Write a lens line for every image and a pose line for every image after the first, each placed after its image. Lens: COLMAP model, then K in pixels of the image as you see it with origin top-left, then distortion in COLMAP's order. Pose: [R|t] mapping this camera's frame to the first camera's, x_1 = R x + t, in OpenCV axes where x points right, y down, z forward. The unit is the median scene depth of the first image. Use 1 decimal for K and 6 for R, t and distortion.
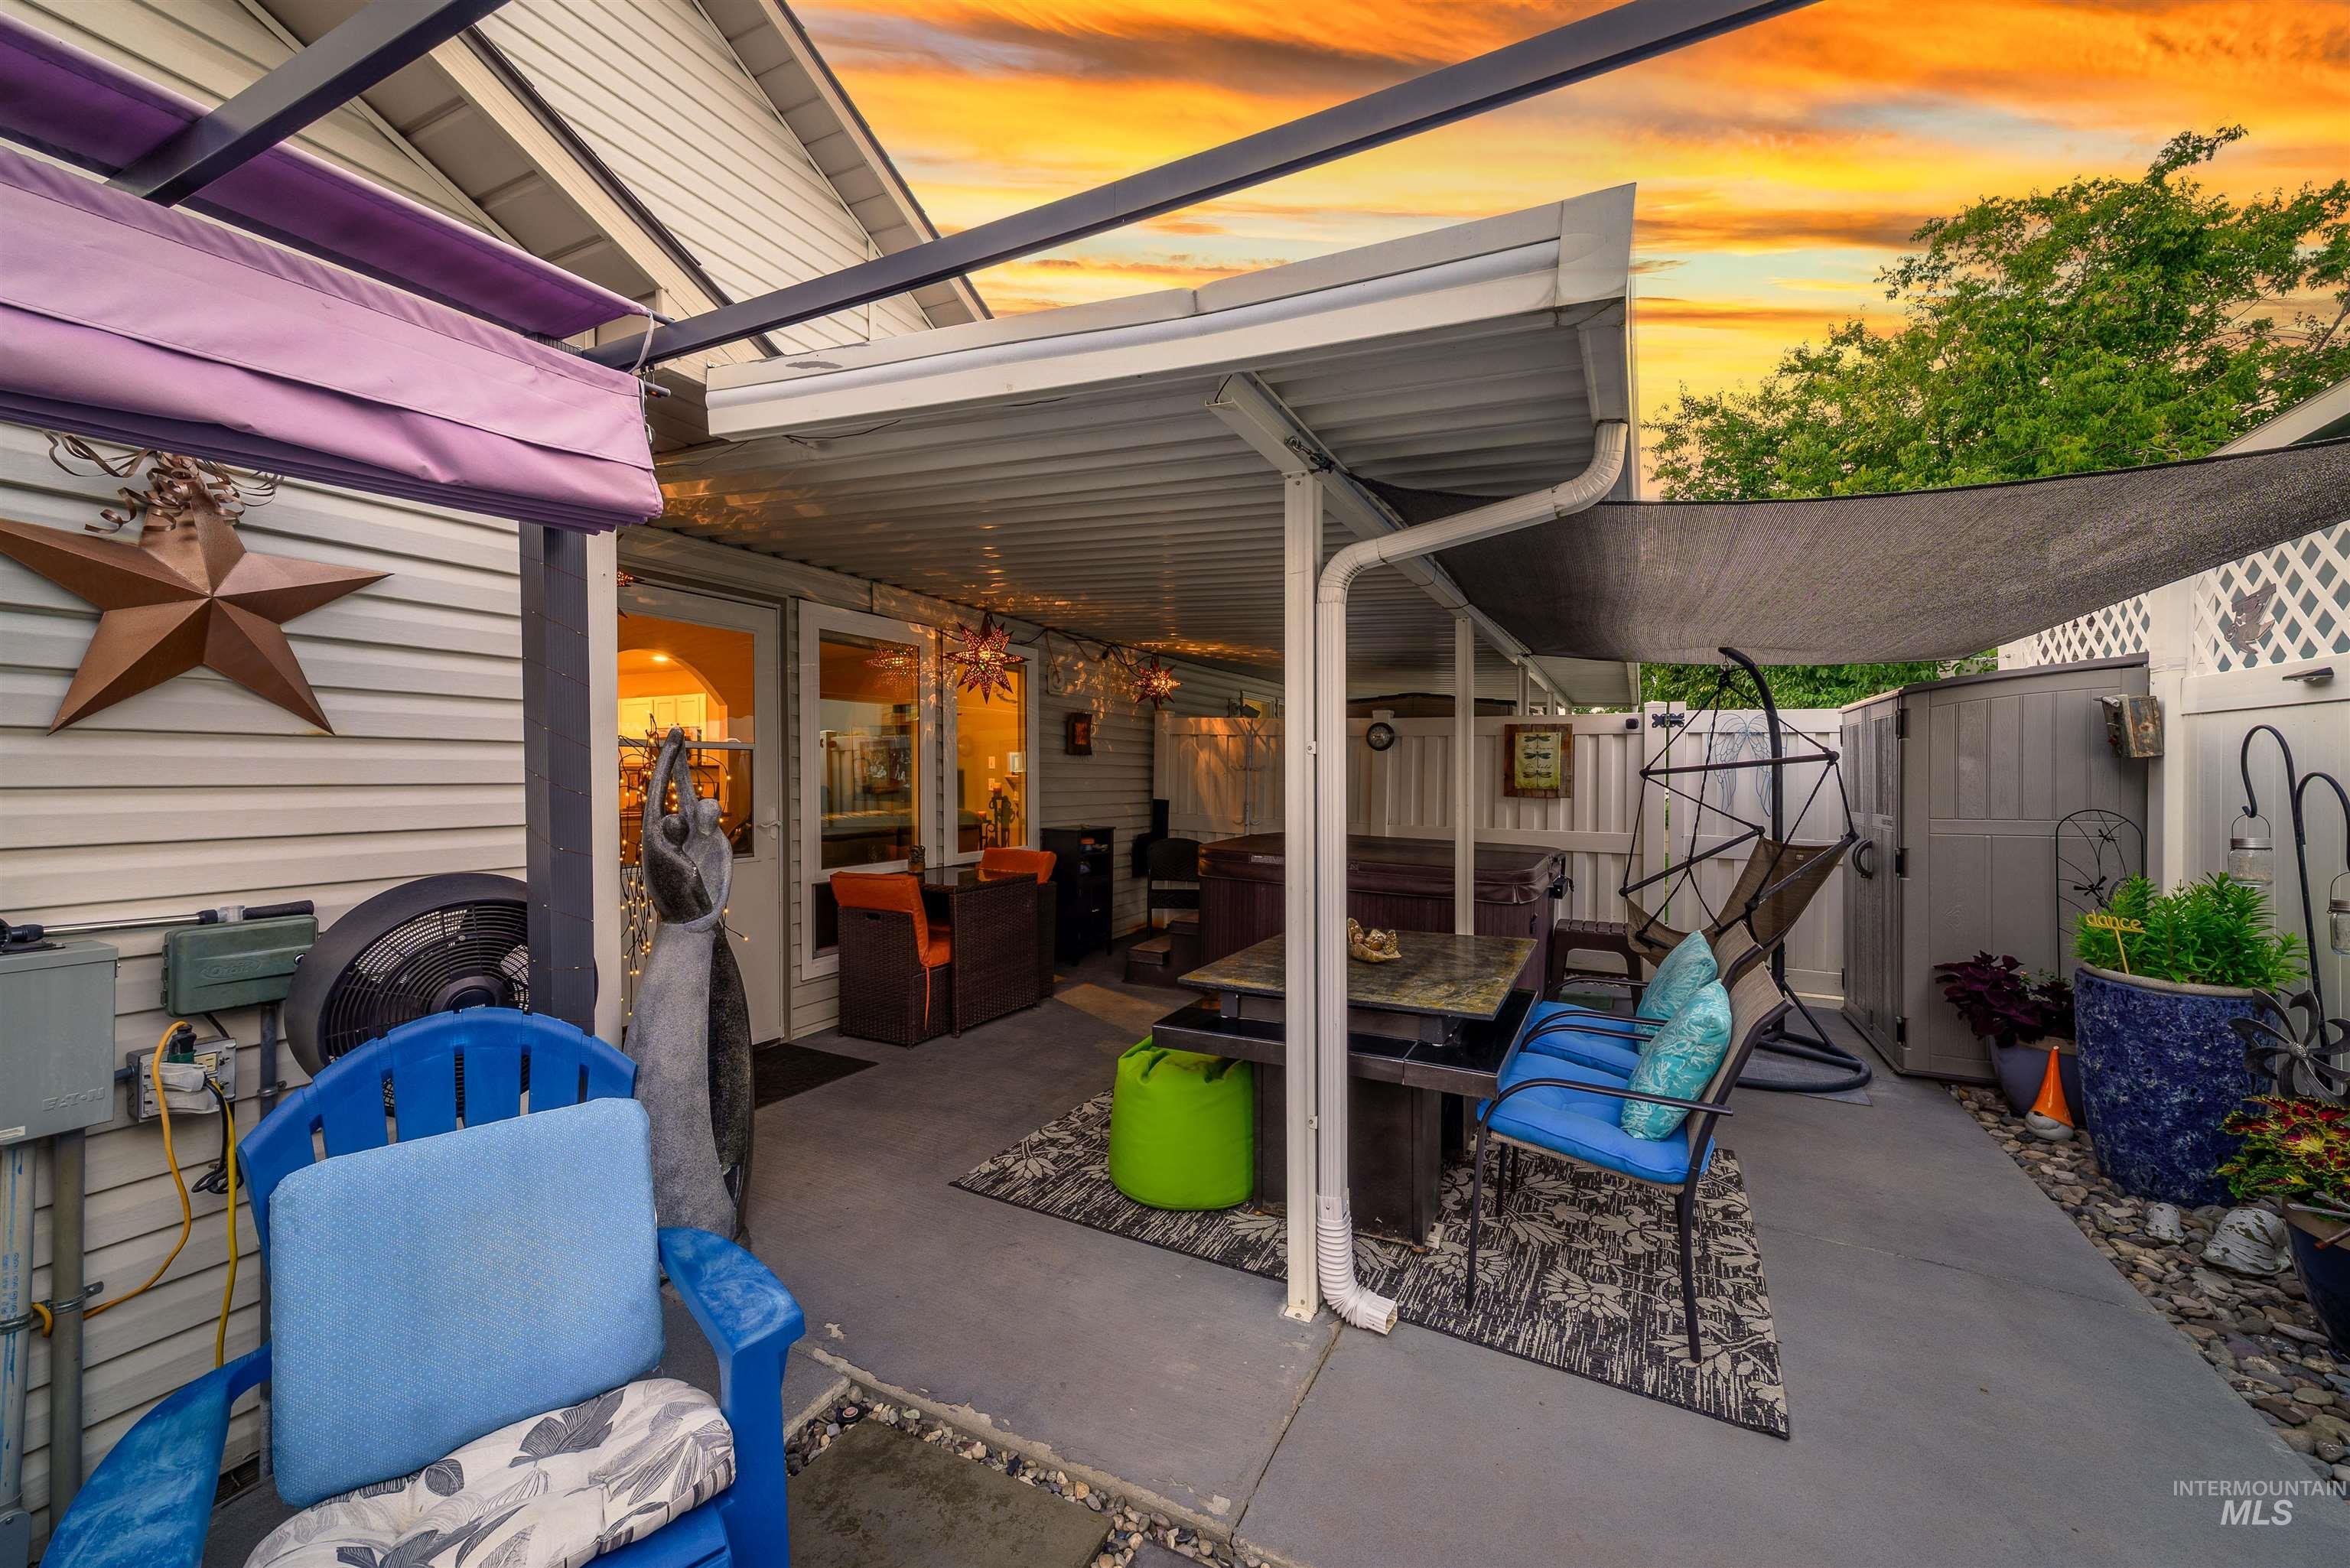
lens RADIAL K [[906.6, 0, 1175.0], [0, 906.6, 784.0], [0, 0, 1]] dist [0.017858, 0.000397]
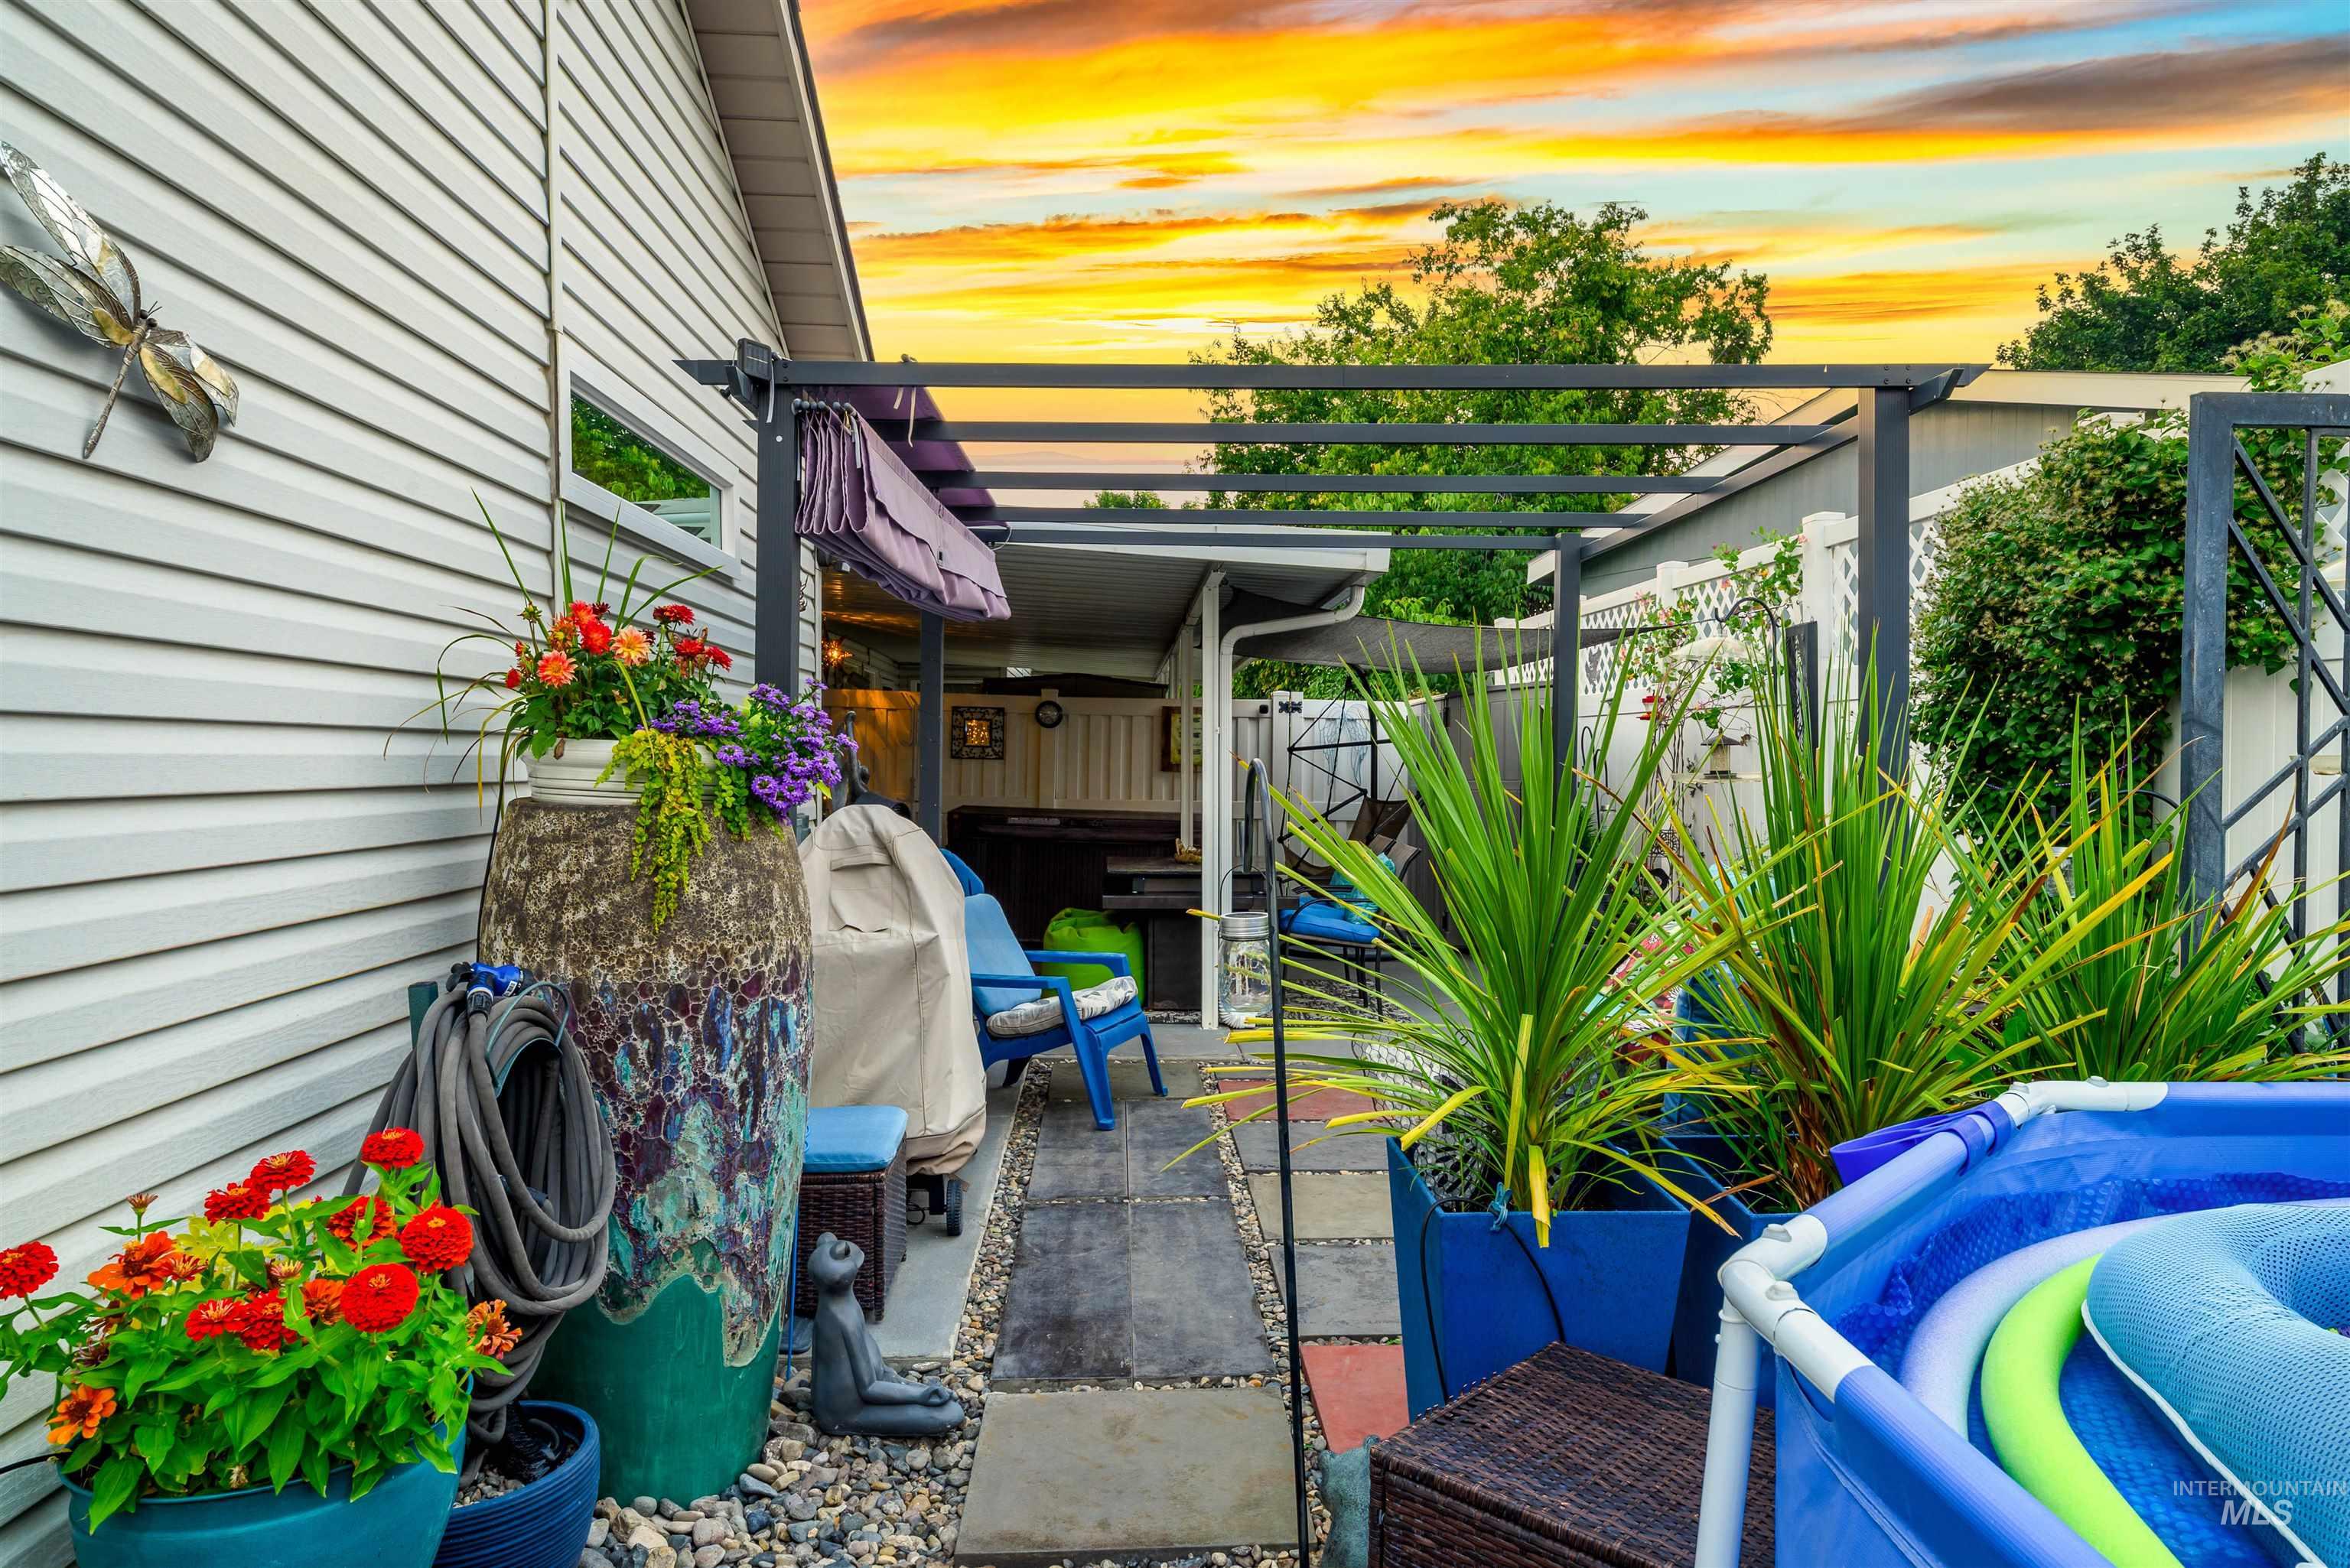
lens RADIAL K [[1496.4, 0, 1175.0], [0, 1496.4, 784.0], [0, 0, 1]] dist [0.002219, 0.000157]
pose [[0.870239, -0.003300, 0.492618, -0.296540], [0.000511, 0.999983, 0.005796, 0.010591], [-0.492629, -0.004792, 0.870226, -0.338200]]
